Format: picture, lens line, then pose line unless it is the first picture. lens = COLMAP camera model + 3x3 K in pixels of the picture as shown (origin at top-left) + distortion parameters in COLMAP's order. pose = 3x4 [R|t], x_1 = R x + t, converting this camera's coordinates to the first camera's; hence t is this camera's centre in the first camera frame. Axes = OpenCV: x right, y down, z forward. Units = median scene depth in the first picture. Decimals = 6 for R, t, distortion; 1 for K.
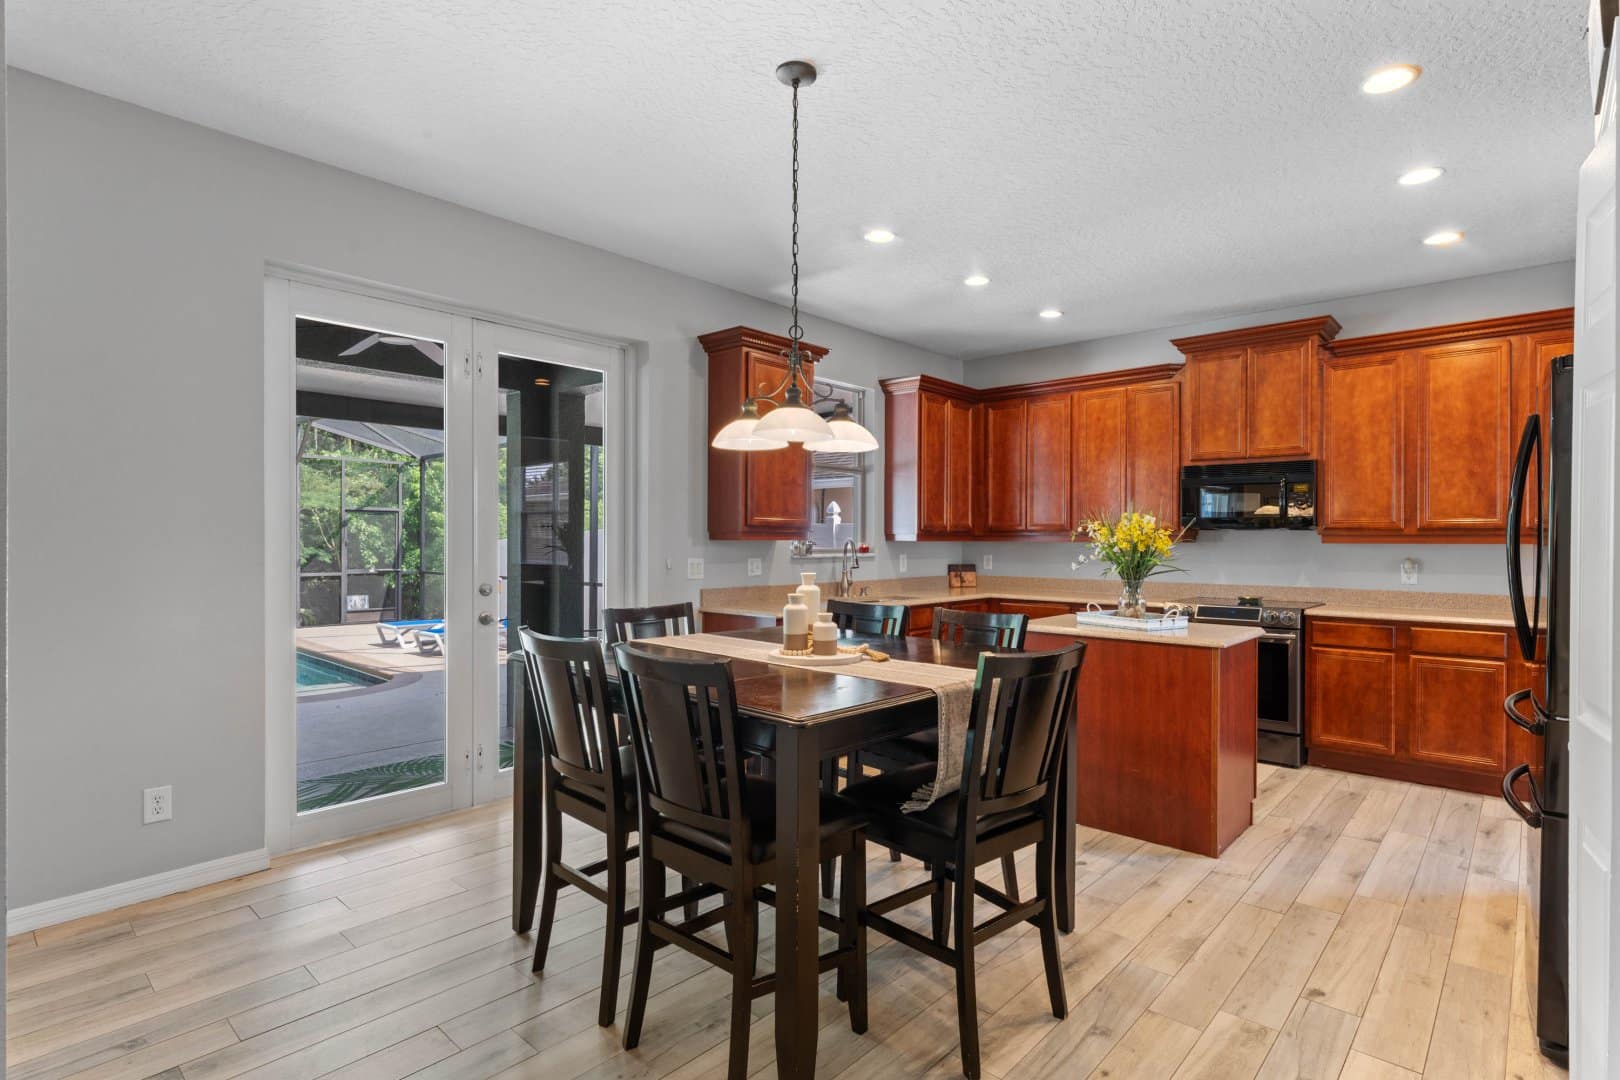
lens RADIAL K [[802.2, 0, 803.1], [0, 802.2, 543.4], [0, 0, 1]] dist [-0.001972, -0.000689]
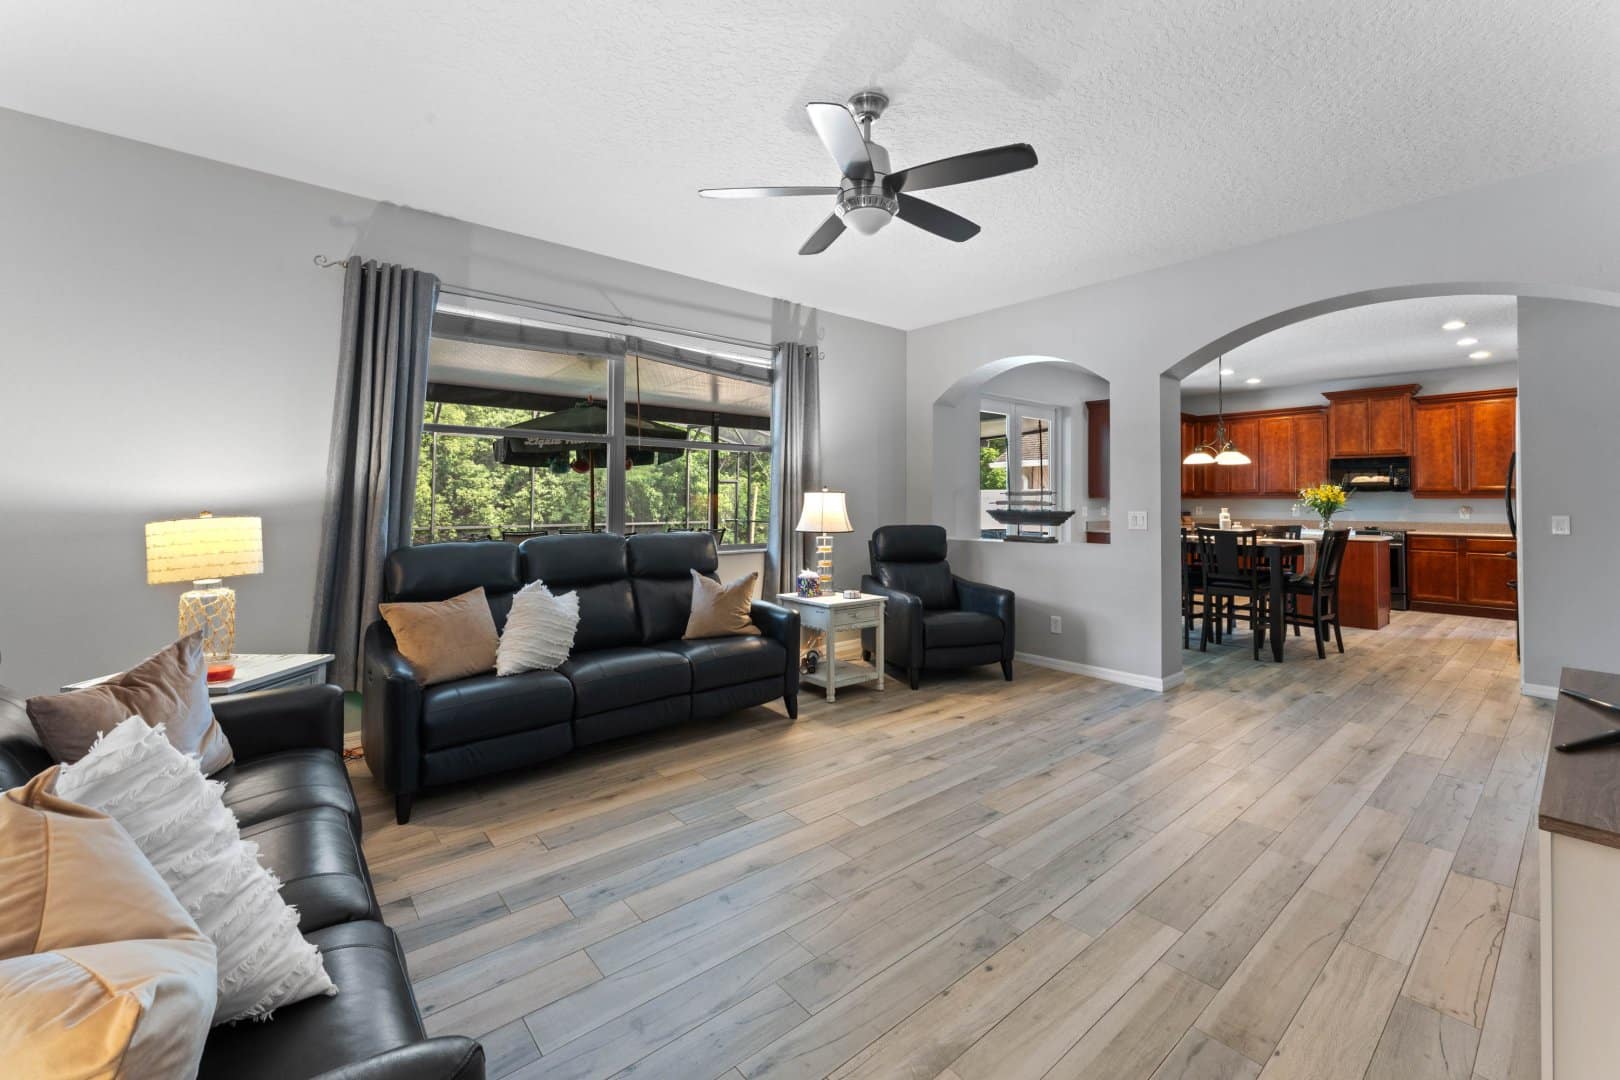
lens RADIAL K [[654.6, 0, 811.4], [0, 654.6, 489.0], [0, 0, 1]] dist [0.001602, -0.000357]
pose [[0.991447, -0.005520, -0.130396, -0.628861], [0.002725, 0.999763, -0.021603, 0.007647], [0.130485, 0.021063, 0.991227, -0.812425]]
